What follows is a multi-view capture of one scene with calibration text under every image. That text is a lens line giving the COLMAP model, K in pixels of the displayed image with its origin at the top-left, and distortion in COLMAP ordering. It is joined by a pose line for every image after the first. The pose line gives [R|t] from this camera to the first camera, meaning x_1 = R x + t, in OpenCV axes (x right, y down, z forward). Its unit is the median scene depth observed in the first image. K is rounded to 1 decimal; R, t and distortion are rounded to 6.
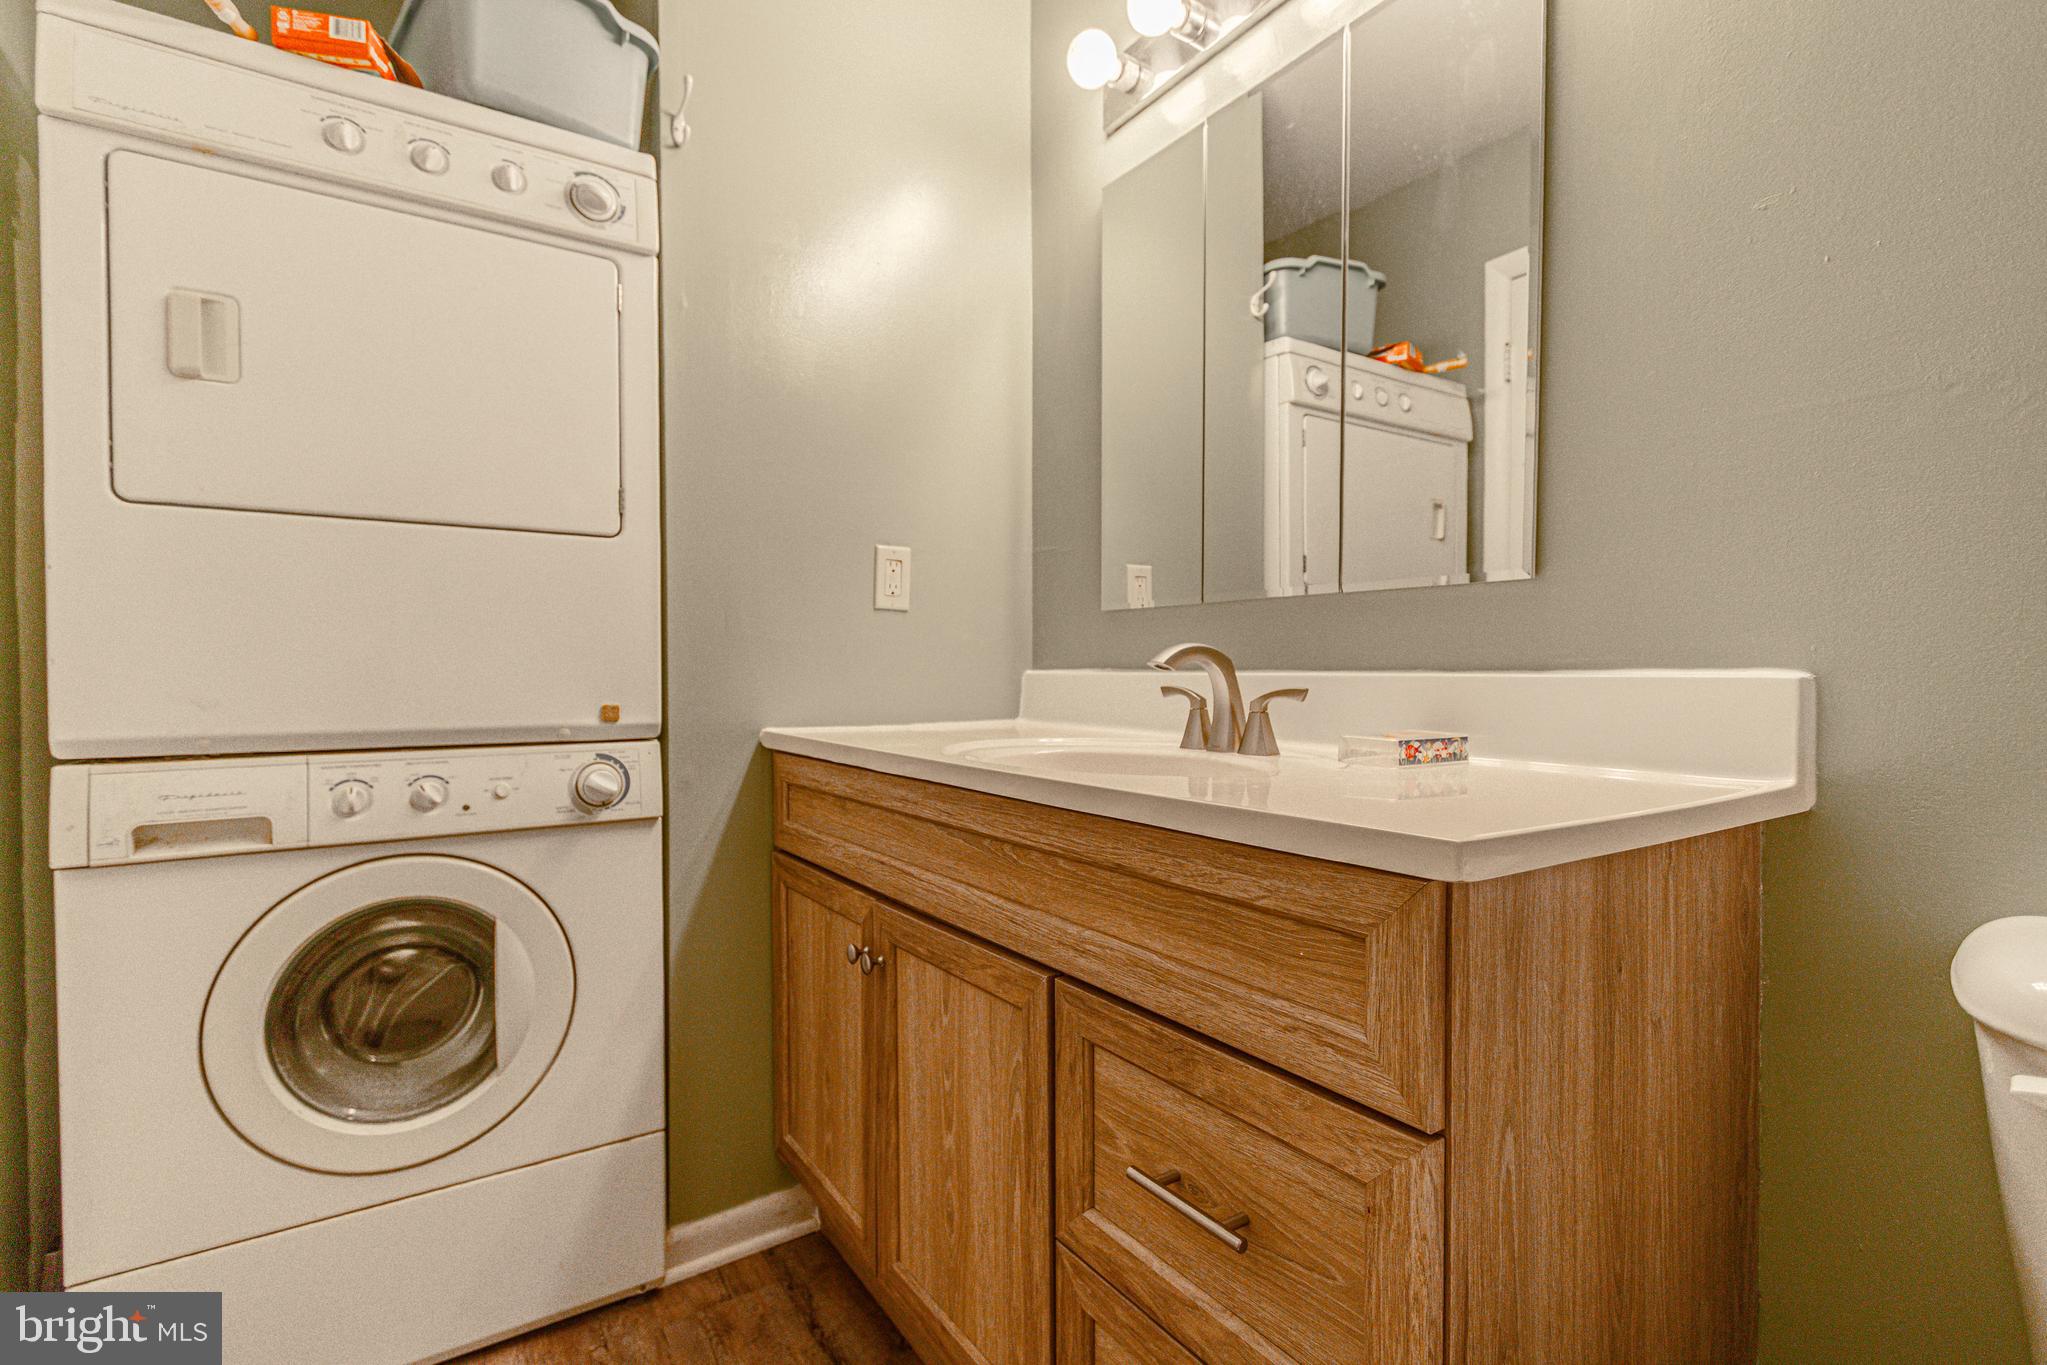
lens RADIAL K [[937.1, 0, 1008.3], [0, 937.1, 683.7], [0, 0, 1]] dist [0.009272, -0.004627]
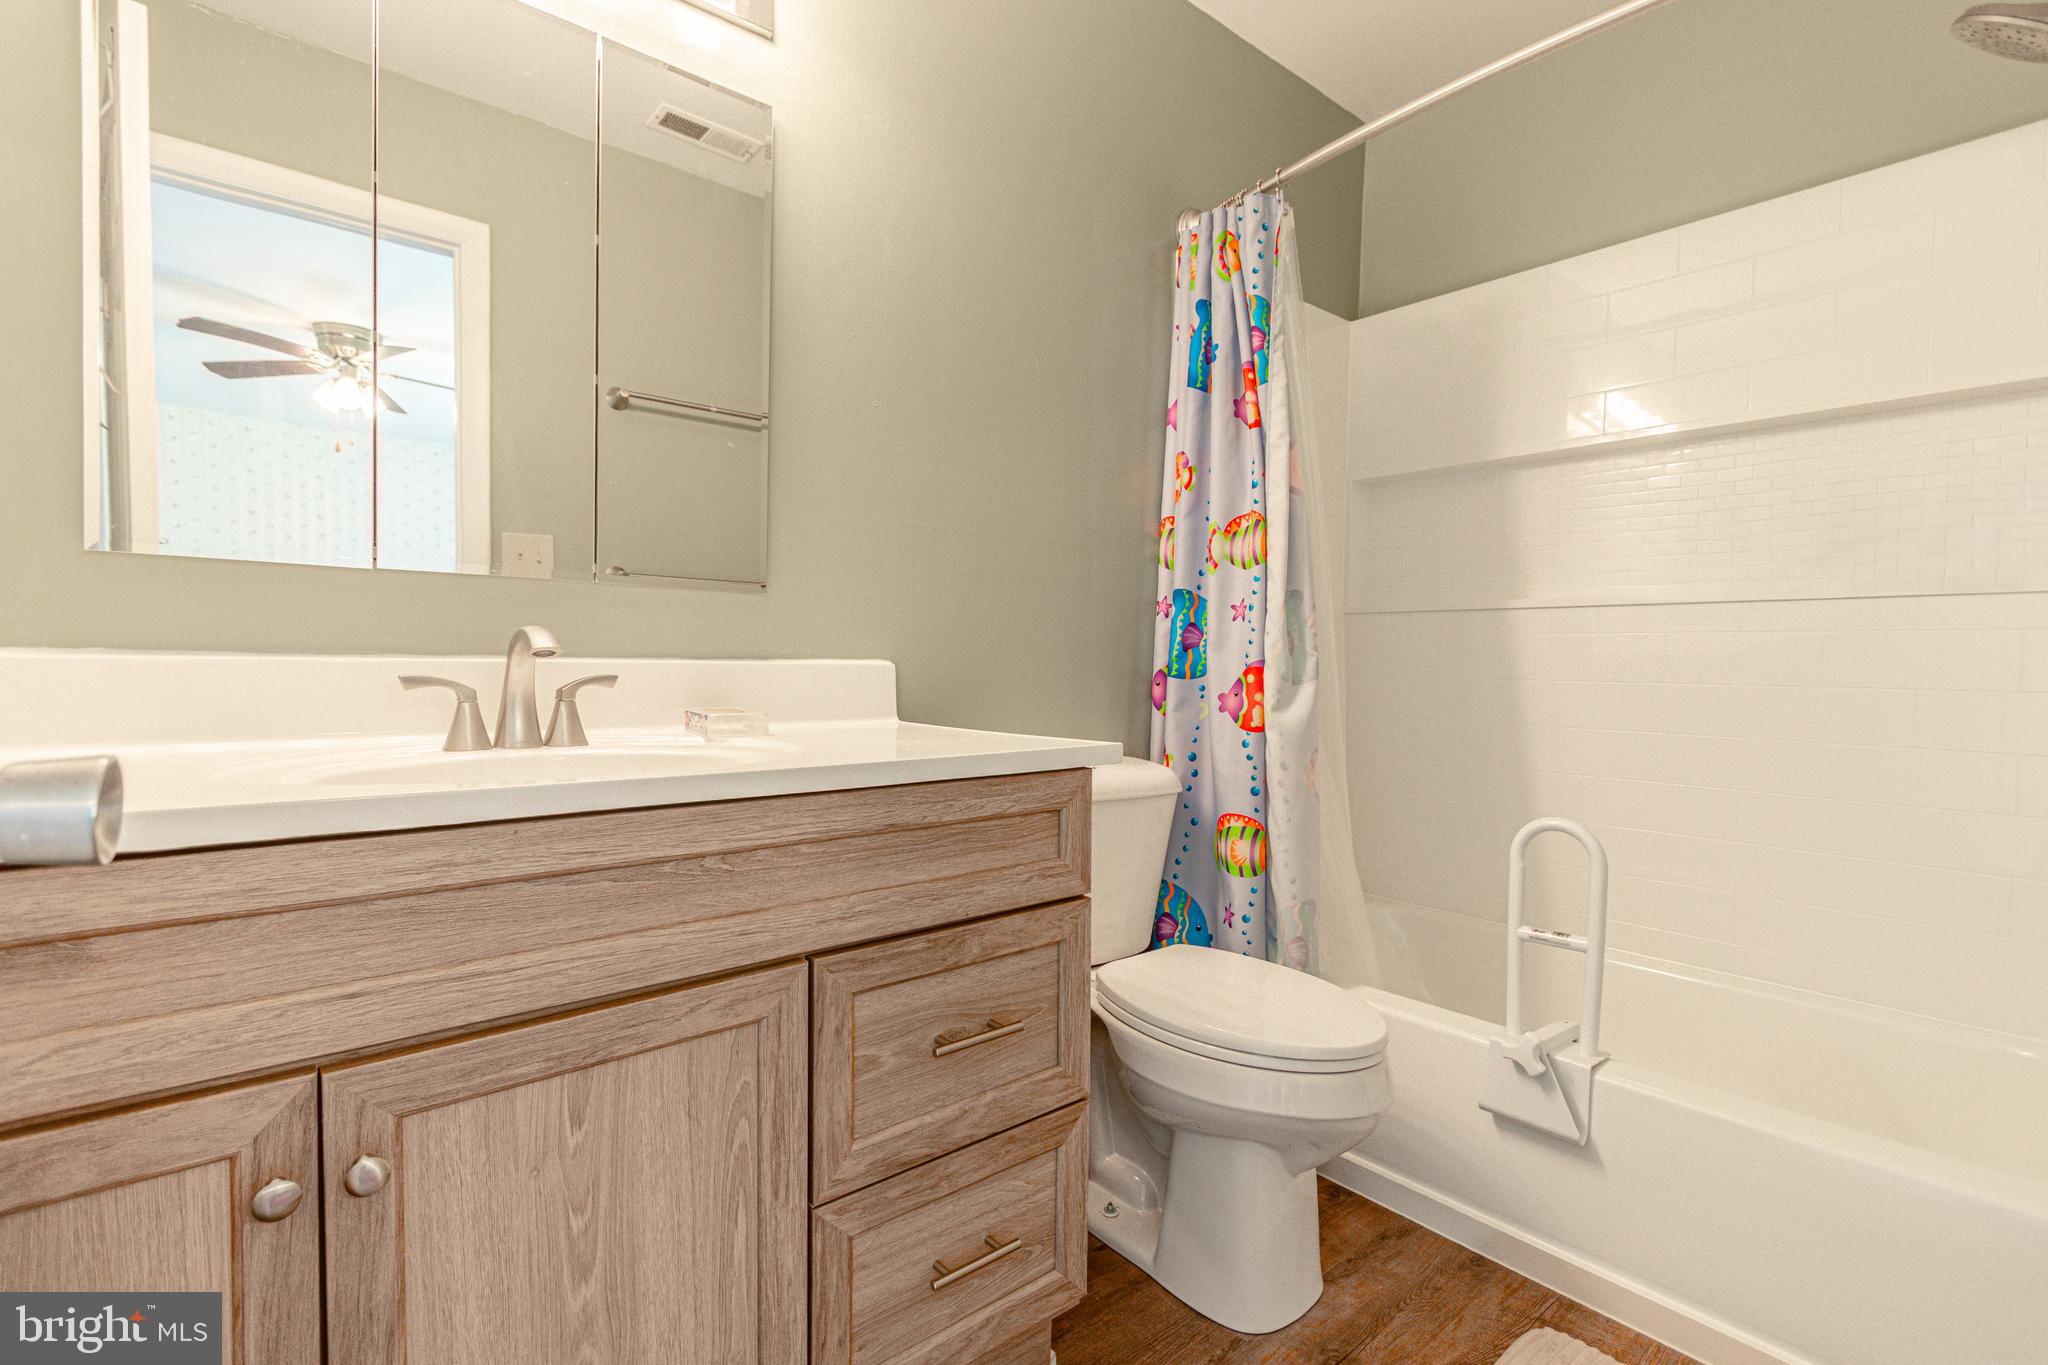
lens RADIAL K [[937.5, 0, 1010.6], [0, 937.5, 680.3], [0, 0, 1]] dist [0.009272, -0.004627]
pose [[-0.106839, -0.021424, 0.994046, -0.926630], [-0.000411, 0.999769, 0.021503, -0.014334], [-0.994276, 0.001888, -0.106823, 0.836040]]
